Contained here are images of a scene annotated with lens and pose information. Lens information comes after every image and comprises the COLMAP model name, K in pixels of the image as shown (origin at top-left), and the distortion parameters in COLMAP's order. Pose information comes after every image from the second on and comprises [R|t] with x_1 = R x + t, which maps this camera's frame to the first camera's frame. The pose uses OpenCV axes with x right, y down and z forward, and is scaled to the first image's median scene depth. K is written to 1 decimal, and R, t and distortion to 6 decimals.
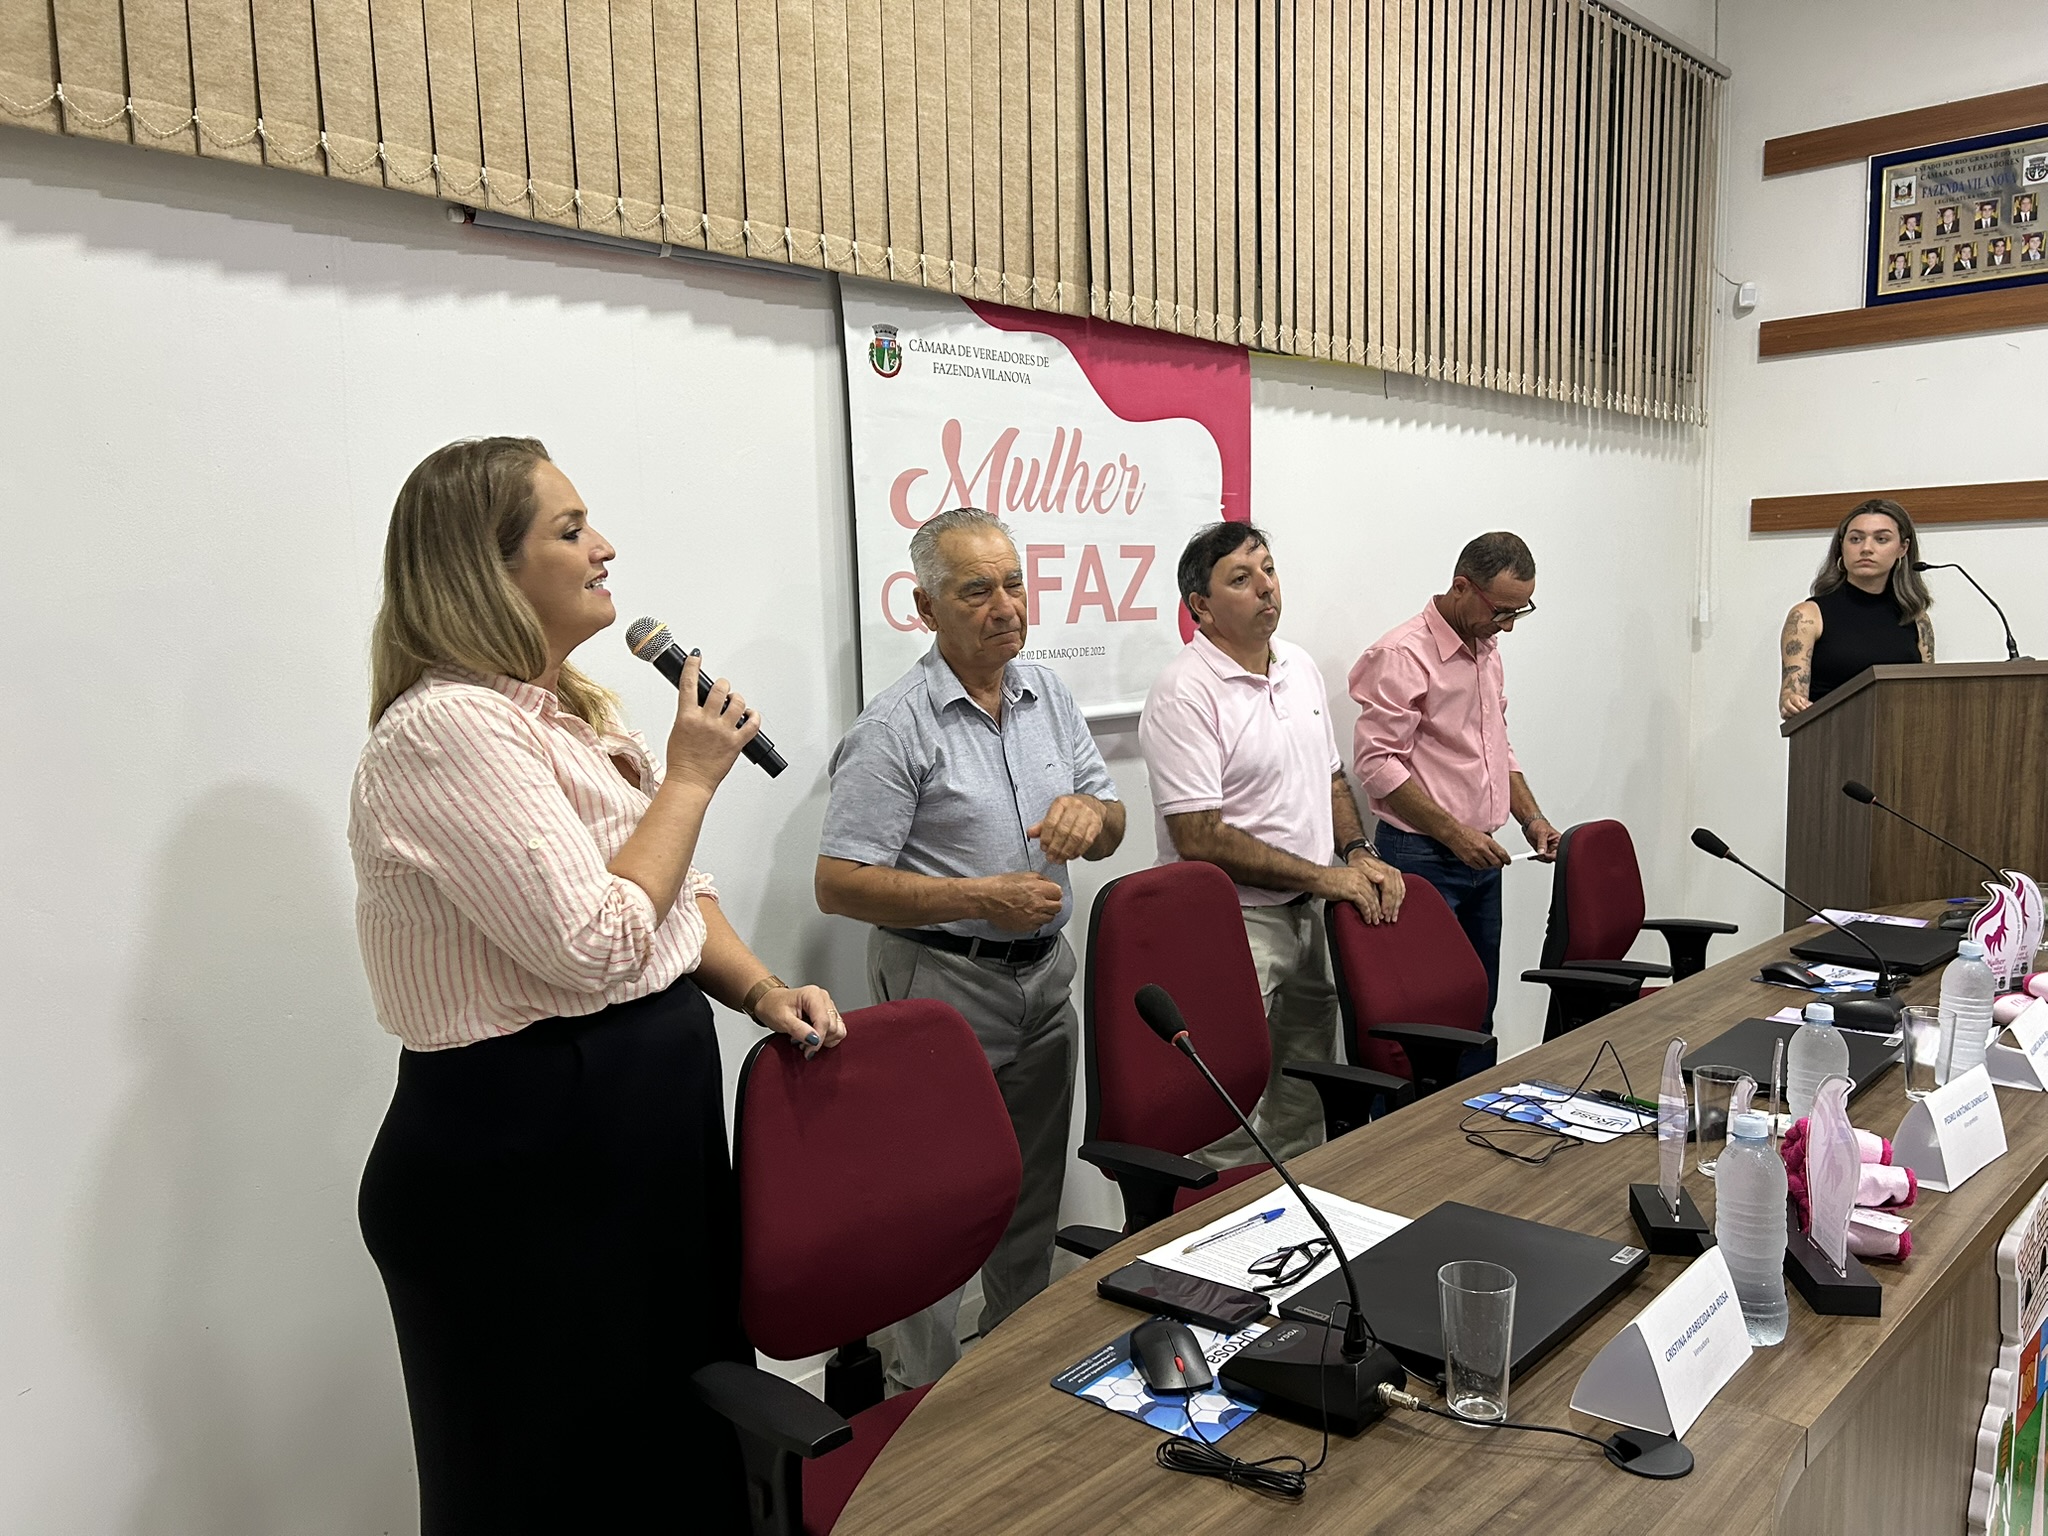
lens RADIAL K [[1537.7, 0, 1026.7], [0, 1537.7, 761.8], [0, 0, 1]] dist [0.052607, -0.055526]
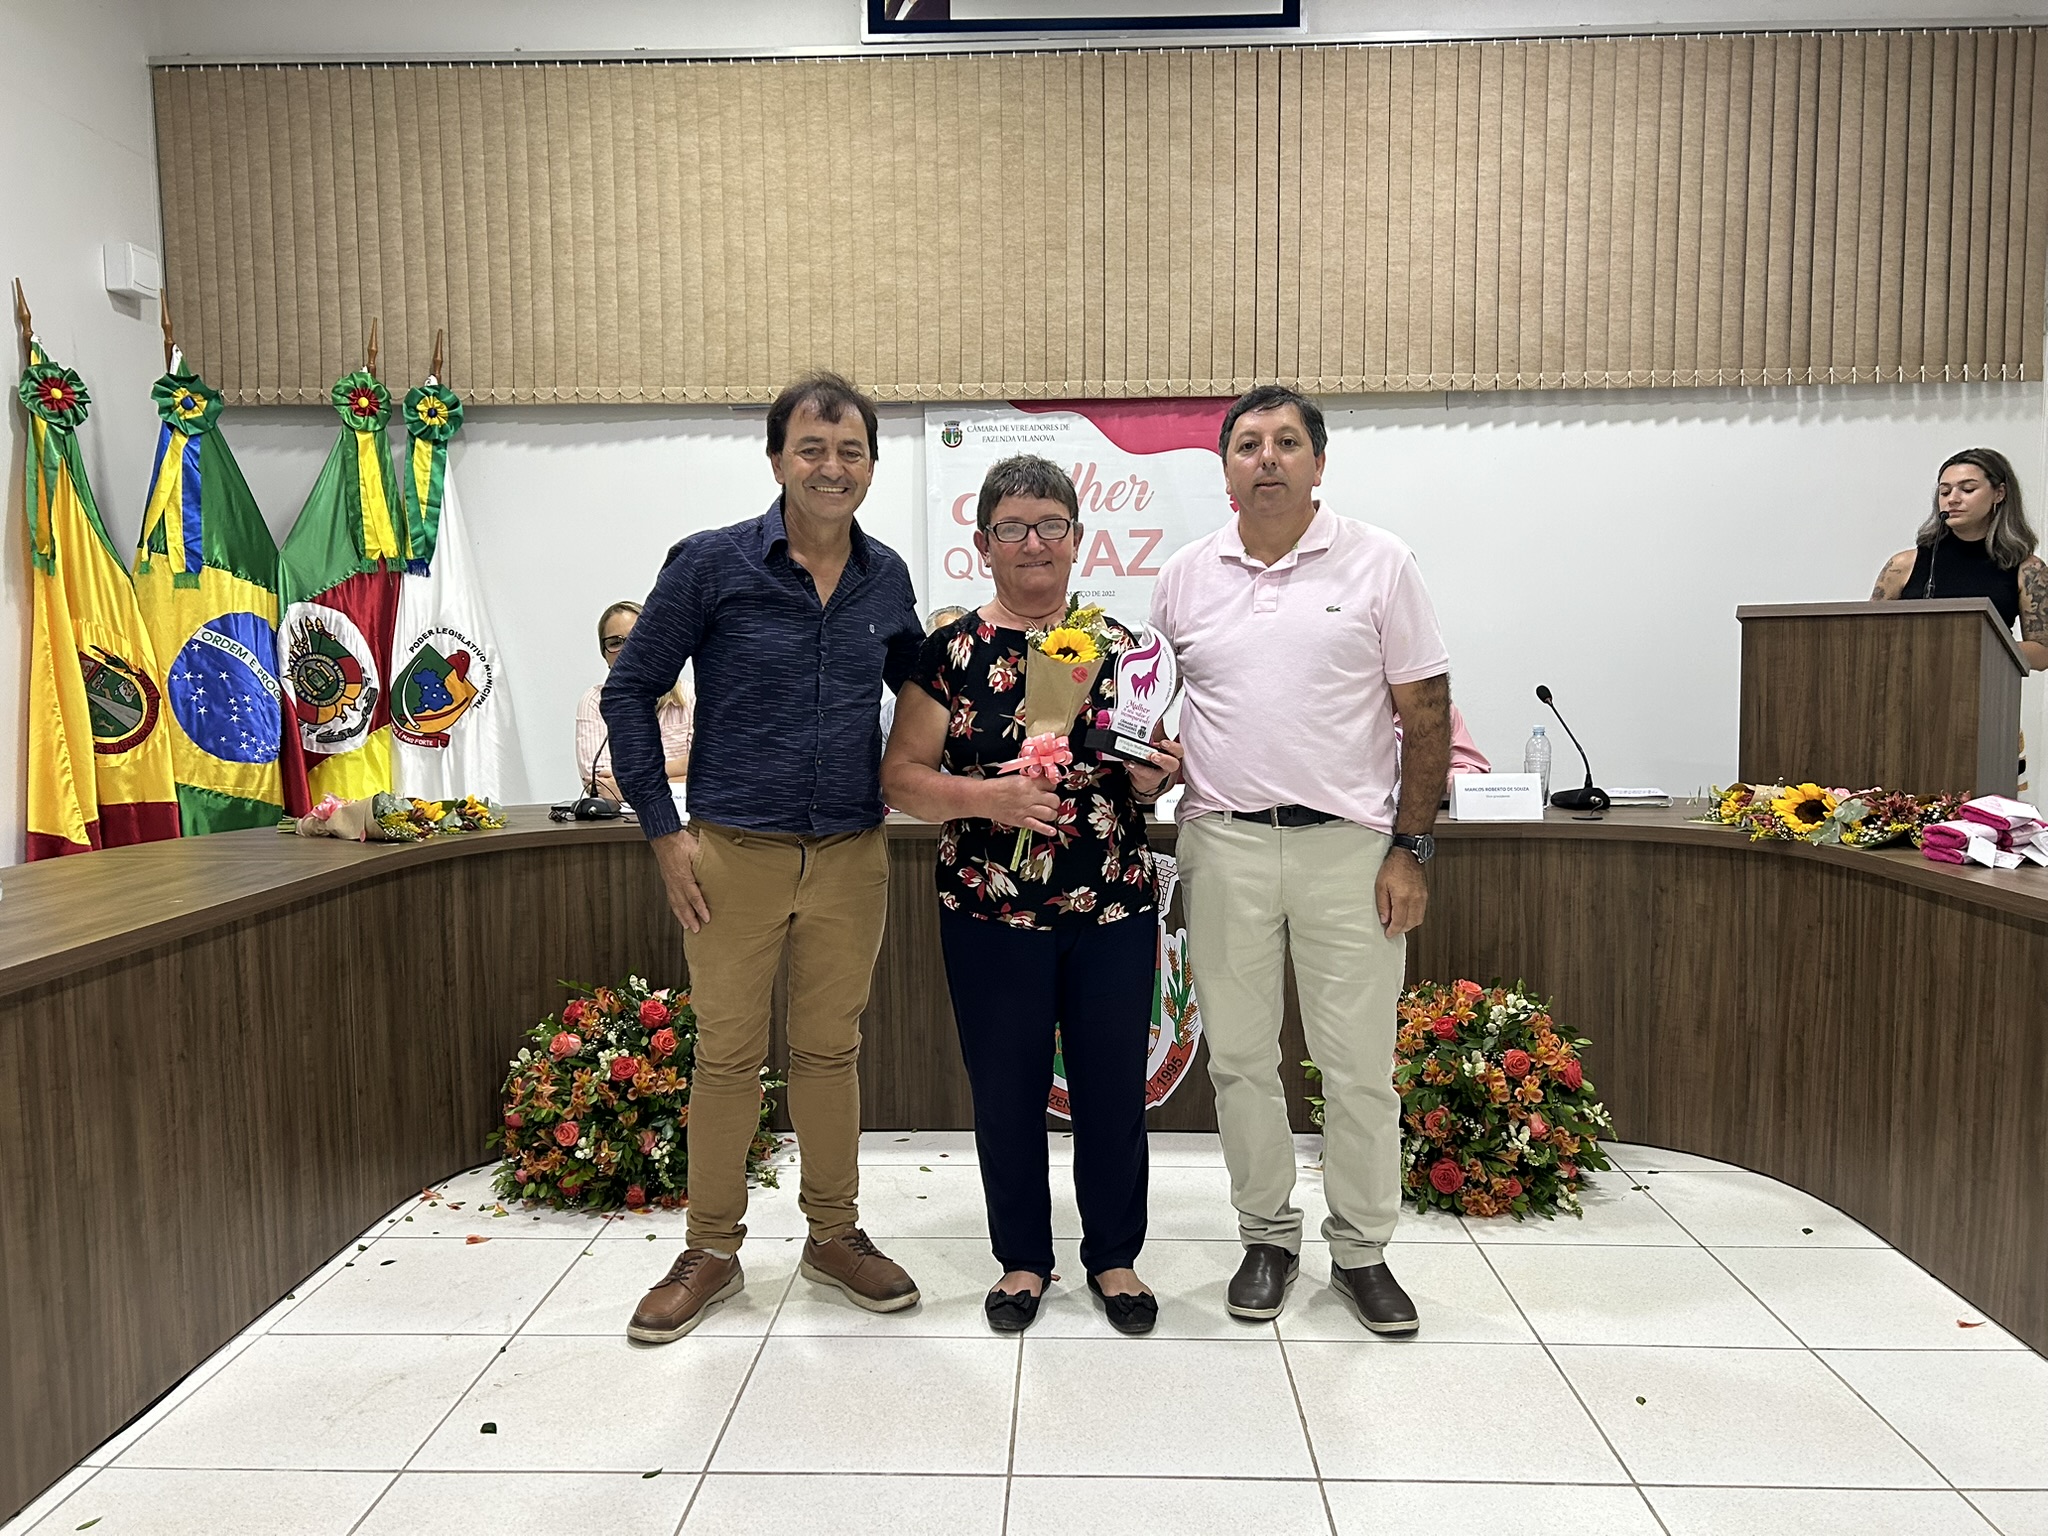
lens RADIAL K [[1537.7, 0, 1025.9], [0, 1537.7, 780.2], [0, 0, 1]] dist [0.052607, -0.055526]
pose [[0.668182, 0.076726, -0.740031, 1.271085], [-0.079367, 0.996343, 0.031640, 0.087293], [0.739752, 0.037593, 0.671828, -0.192829]]
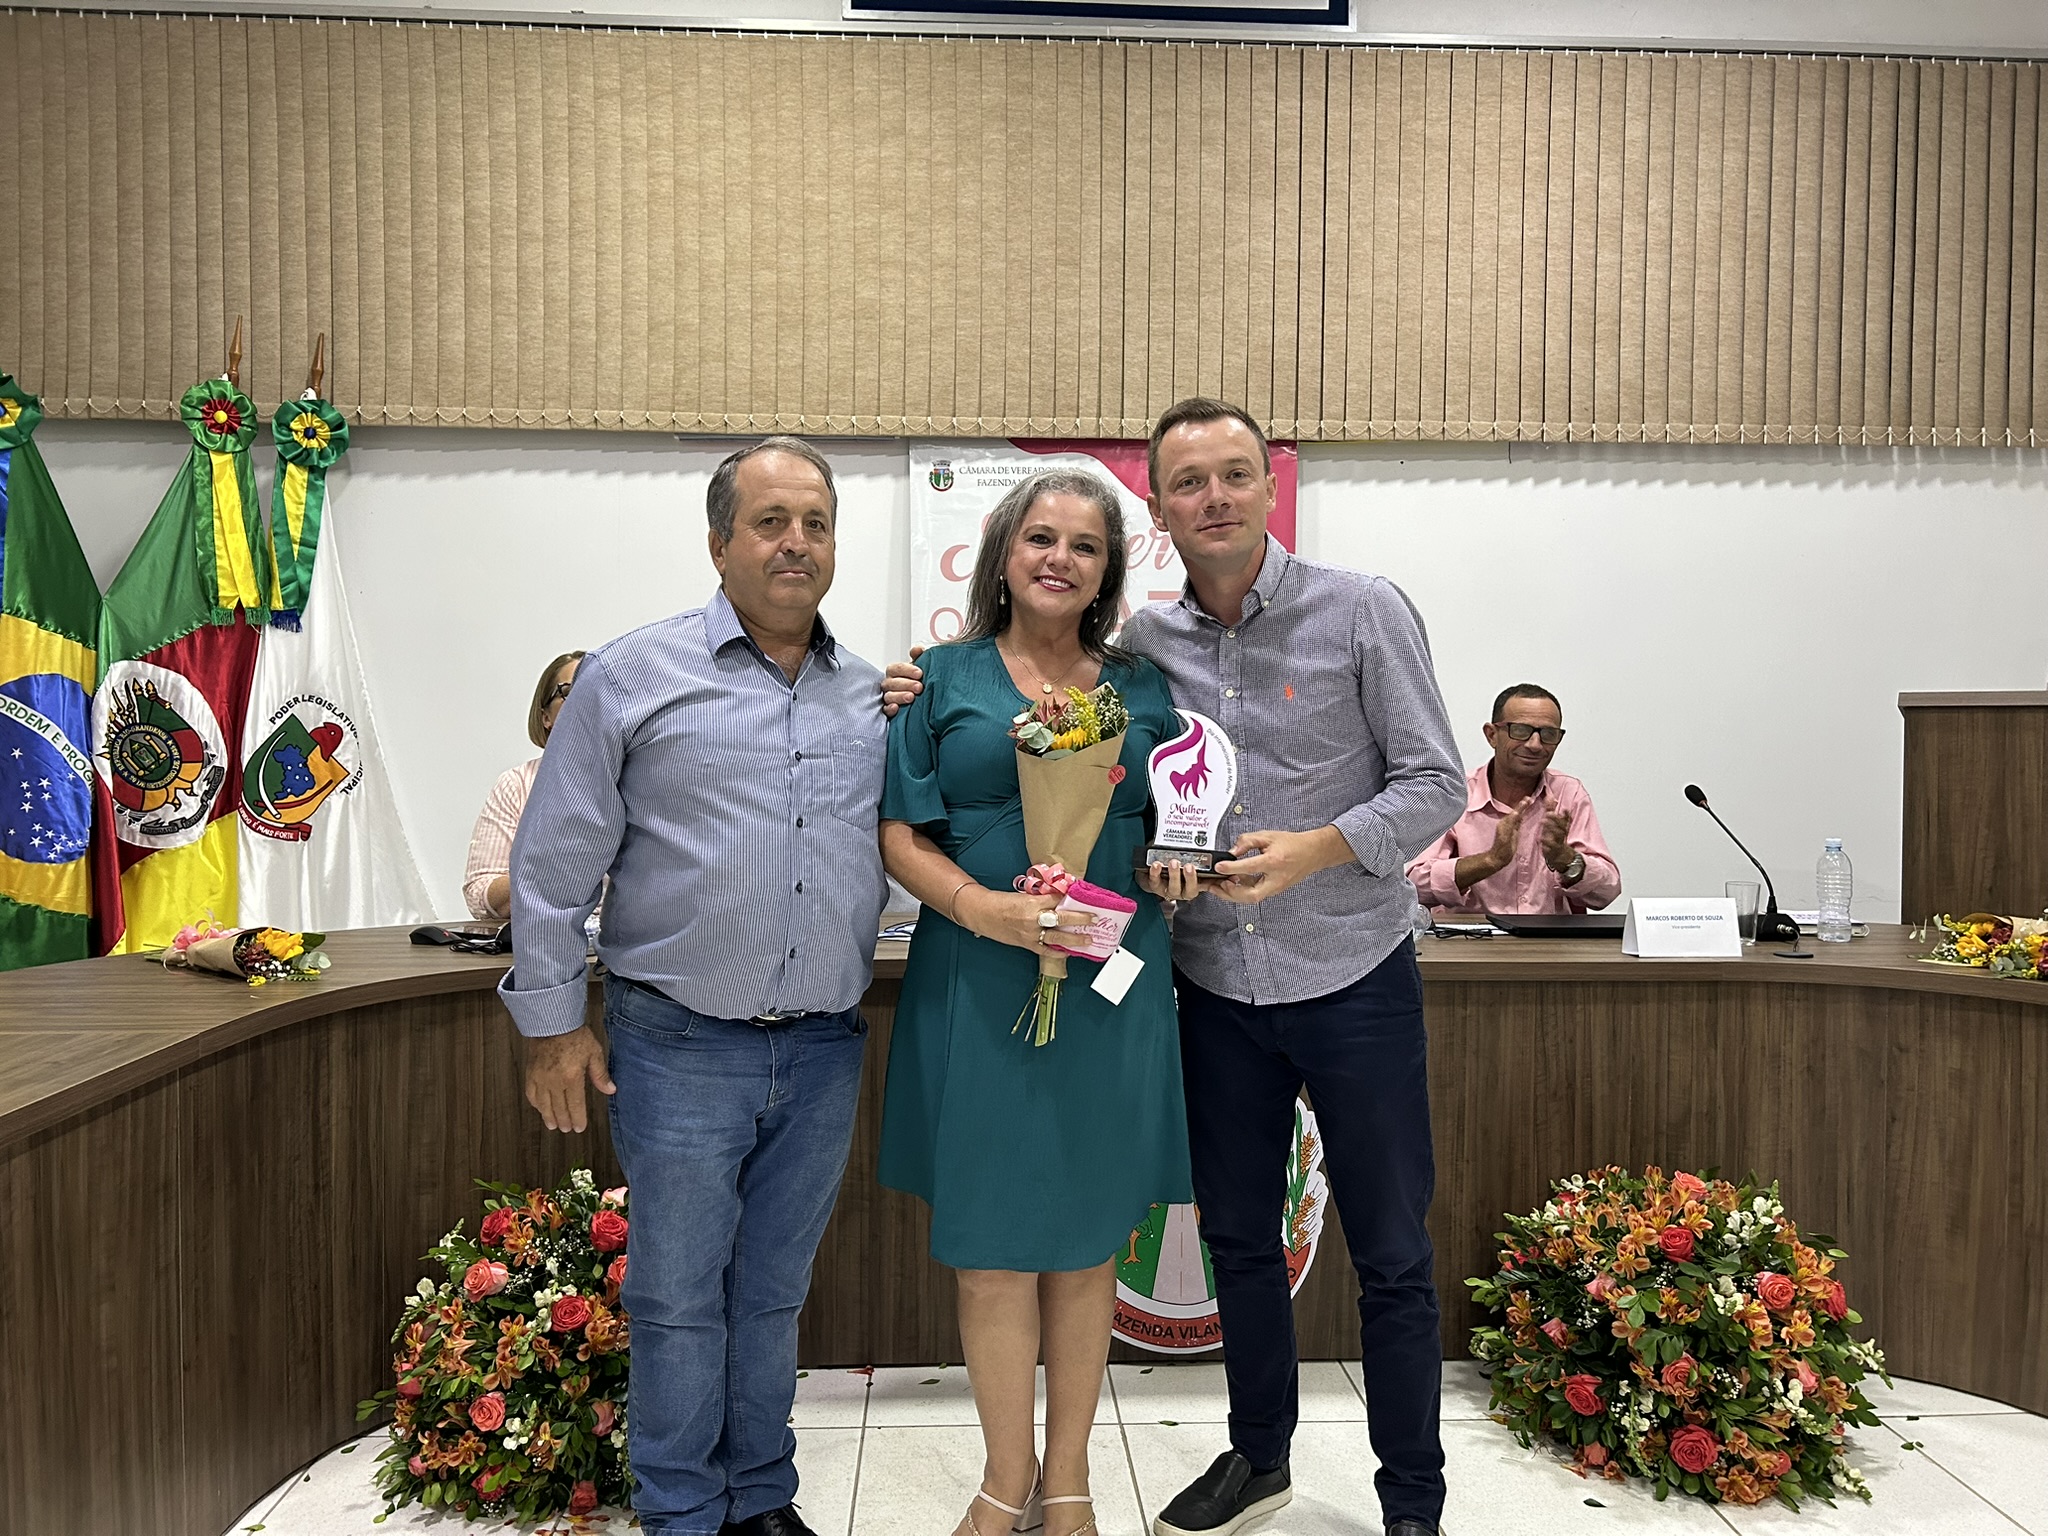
lens RADIAL K [[1537.7, 0, 1024.5], [0, 1537.7, 773.5], [0, 0, 1]] dist [0.052607, -0.055526]
pose [[0.725711, 0.047420, -0.686364, 0.987690], [-0.088649, 0.995751, -0.024937, 0.074371], [0.682265, 0.078943, 0.726831, -0.099226]]
